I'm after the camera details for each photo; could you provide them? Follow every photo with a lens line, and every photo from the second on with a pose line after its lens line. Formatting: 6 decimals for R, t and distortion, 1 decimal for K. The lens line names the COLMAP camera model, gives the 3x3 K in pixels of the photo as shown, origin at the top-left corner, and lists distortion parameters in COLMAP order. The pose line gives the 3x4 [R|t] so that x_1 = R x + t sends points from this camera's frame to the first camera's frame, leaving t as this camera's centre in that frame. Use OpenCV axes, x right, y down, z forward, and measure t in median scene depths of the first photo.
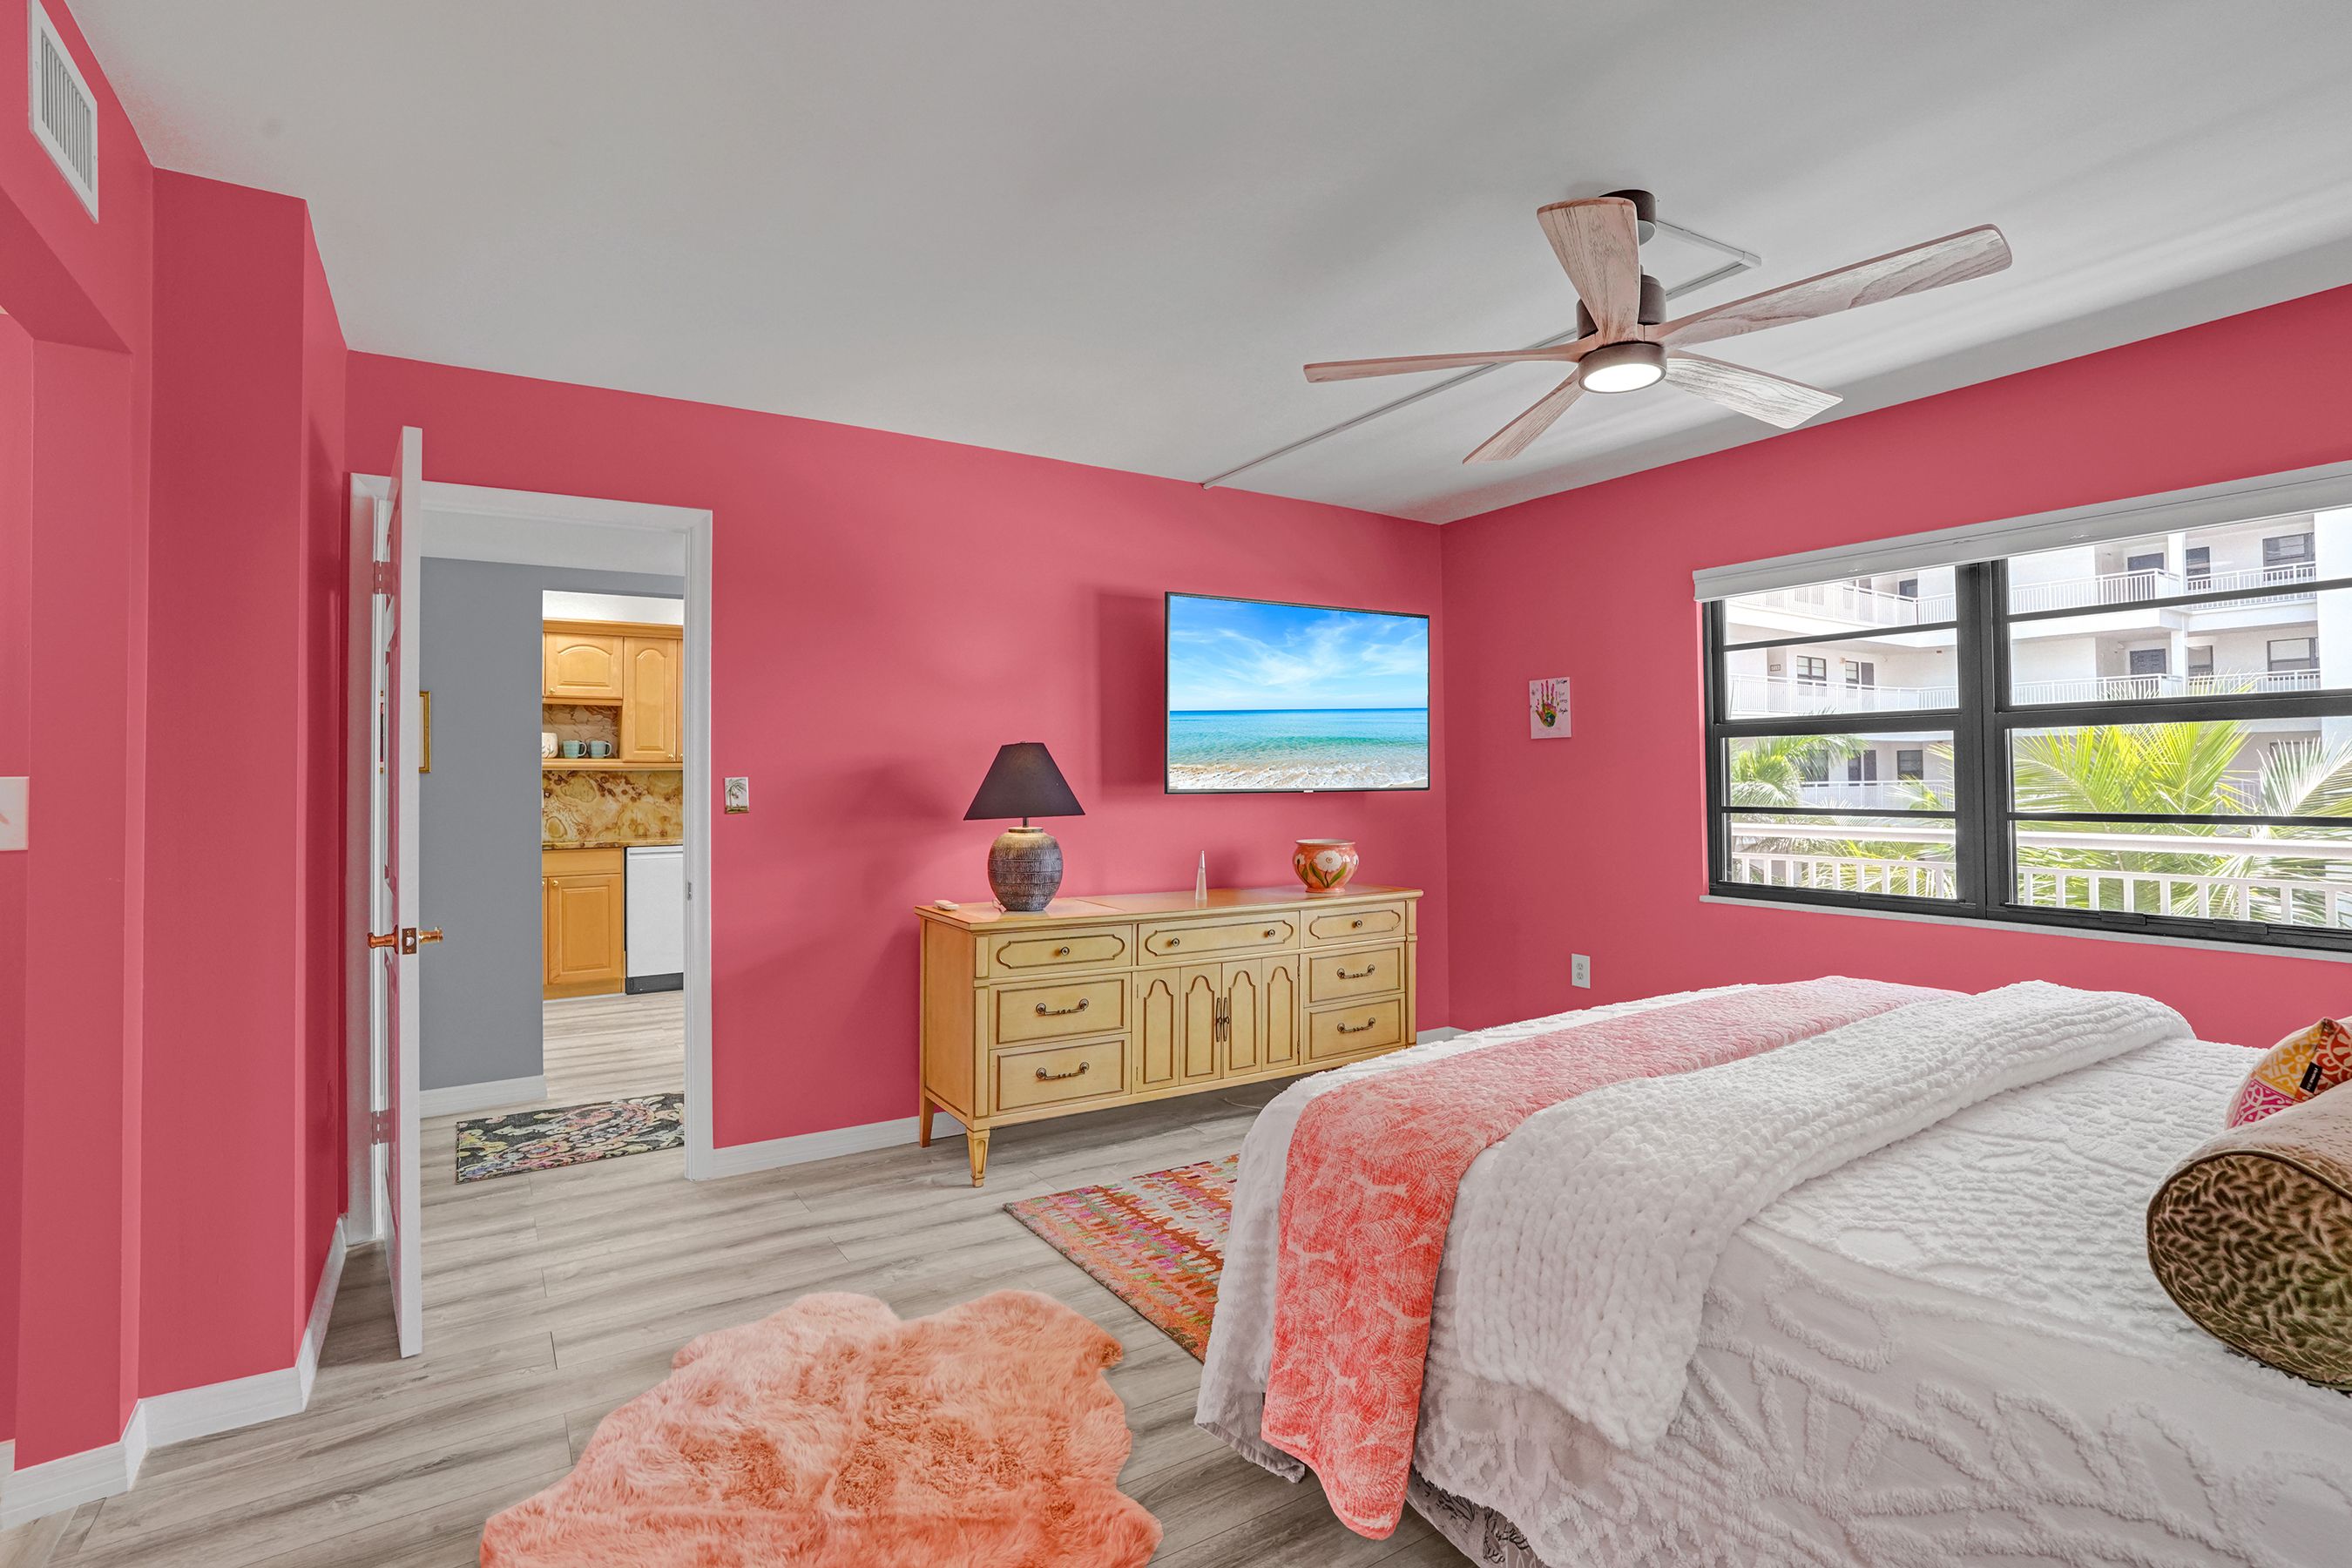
lens RADIAL K [[1119.2, 0, 1161.6], [0, 1119.2, 776.1], [0, 0, 1]] dist [-0.039076, 0.014849]
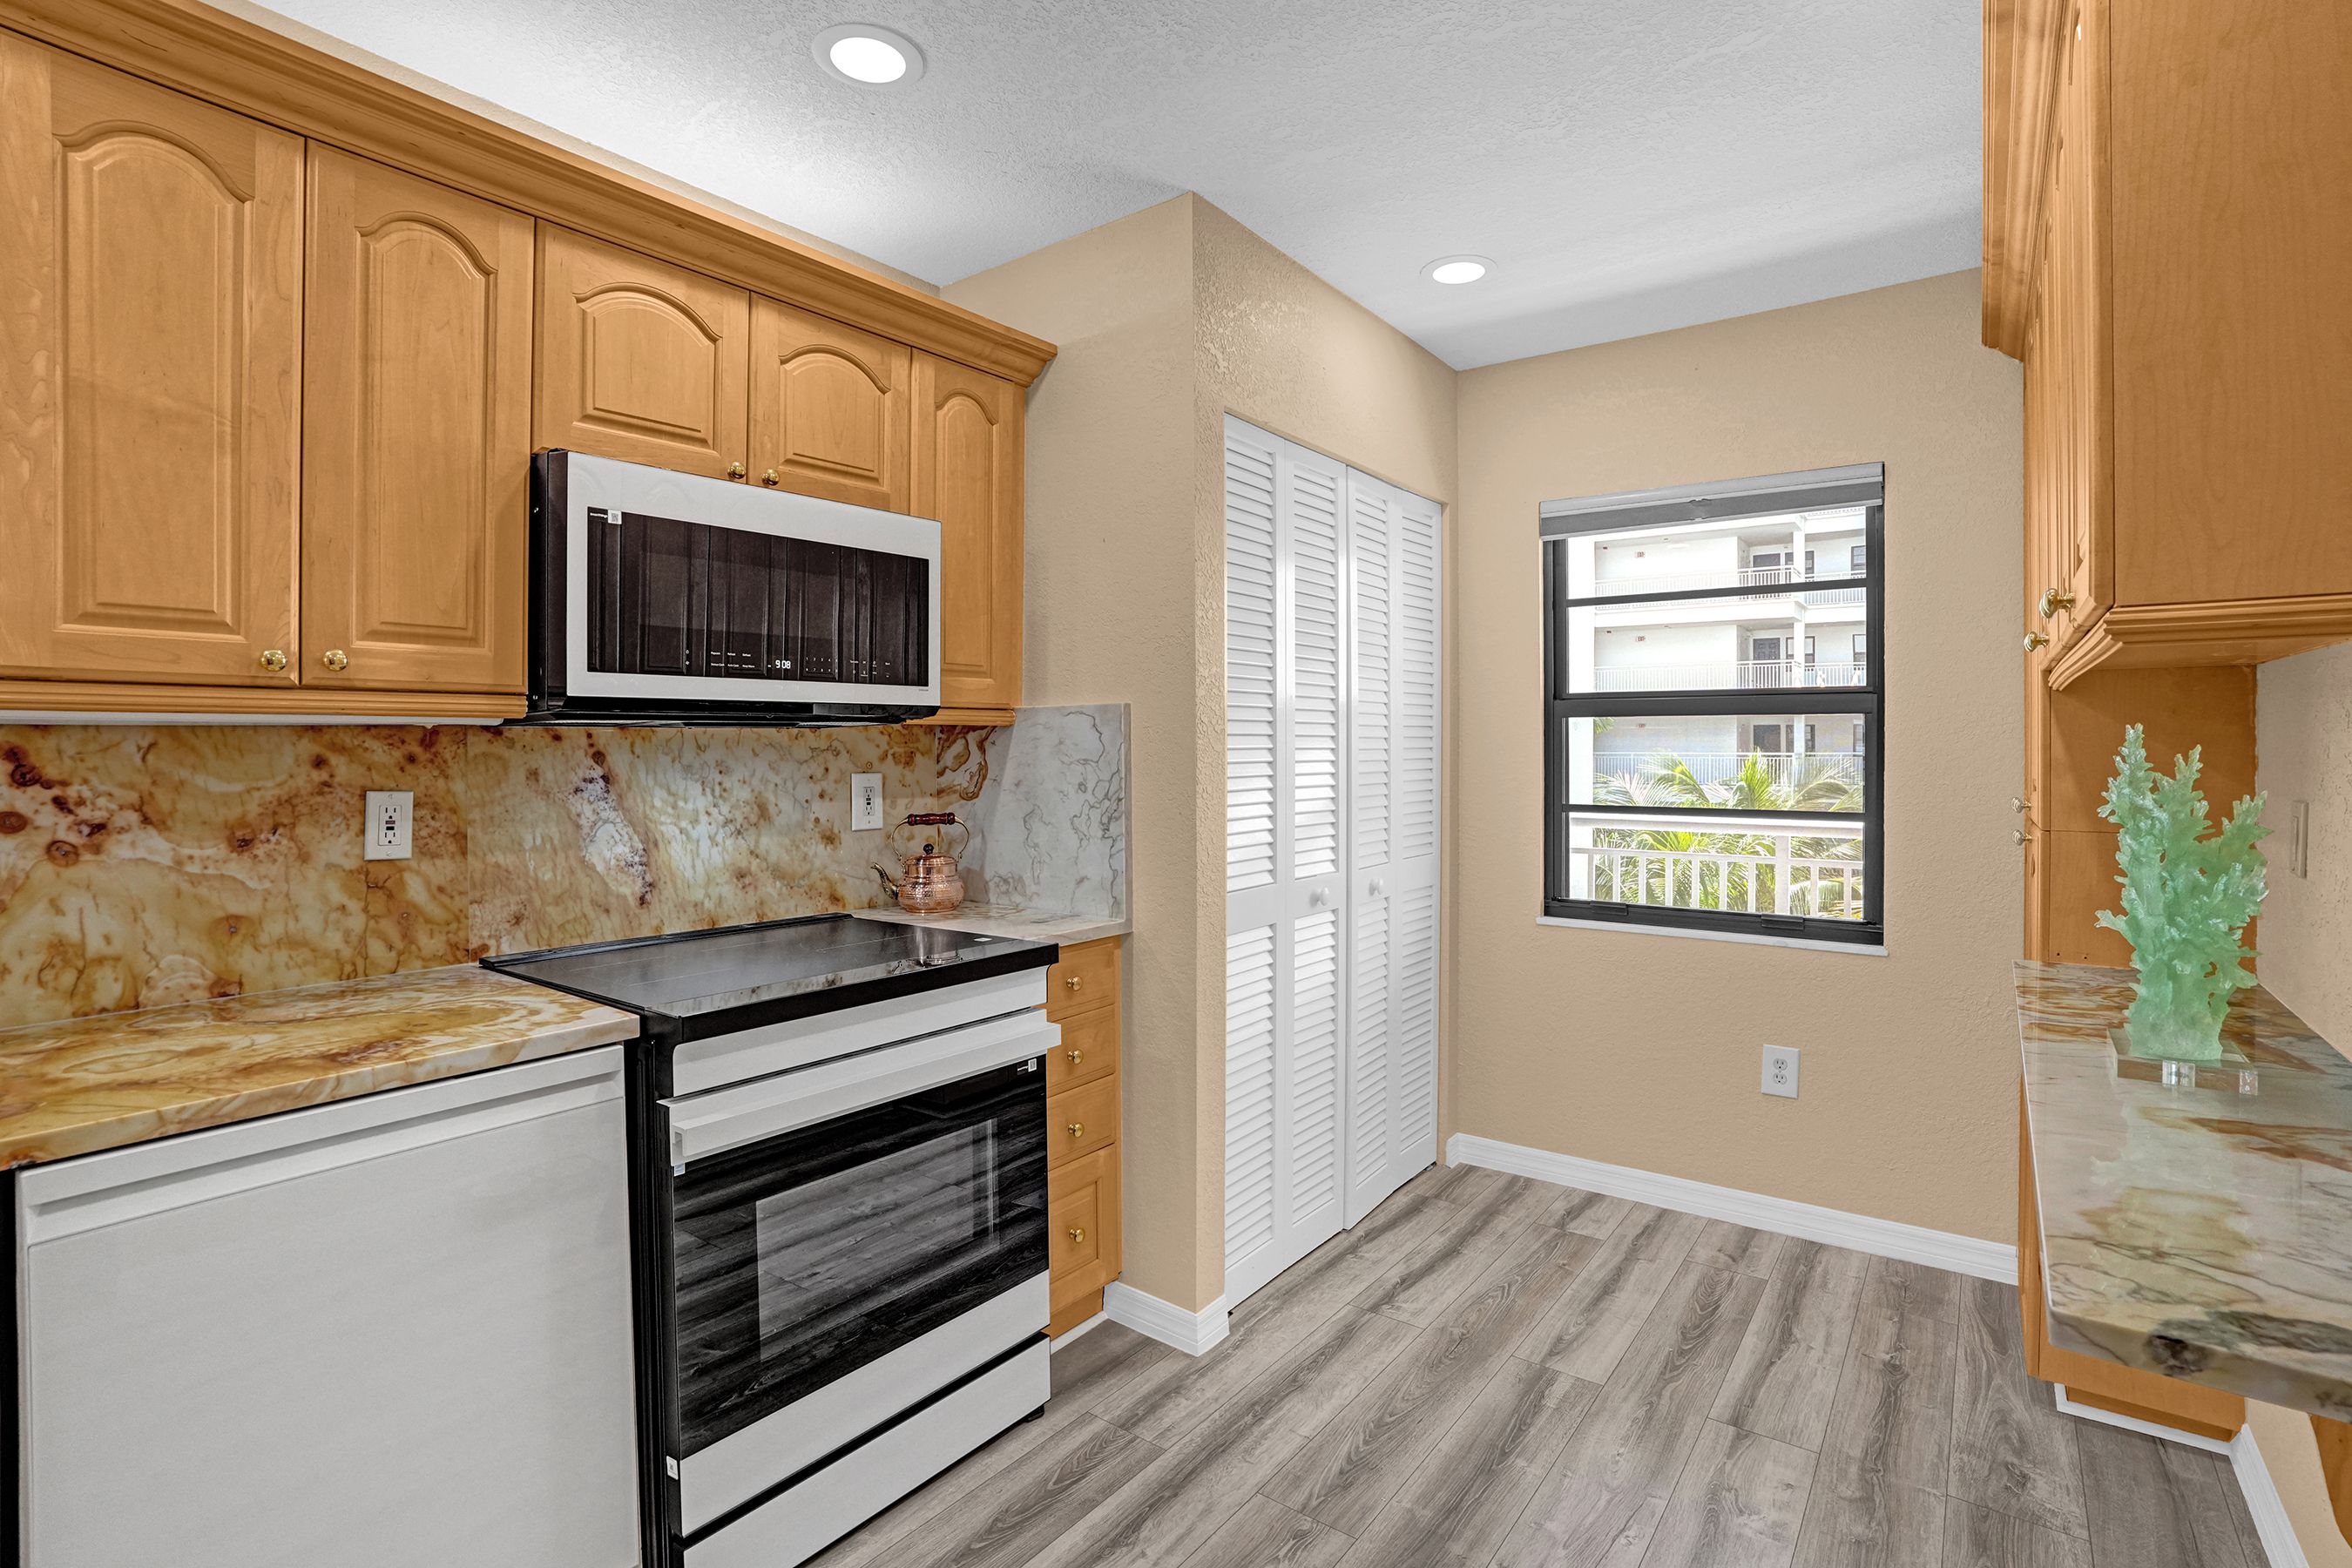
lens RADIAL K [[1119.2, 0, 1165.6], [0, 1119.2, 763.5], [0, 0, 1]] dist [-0.039076, 0.014849]
pose [[0.944125, 0.003478, 0.329568, -0.342154], [-0.010168, 0.999776, 0.018579, -0.003251], [-0.329429, -0.020892, 0.943949, 0.726943]]
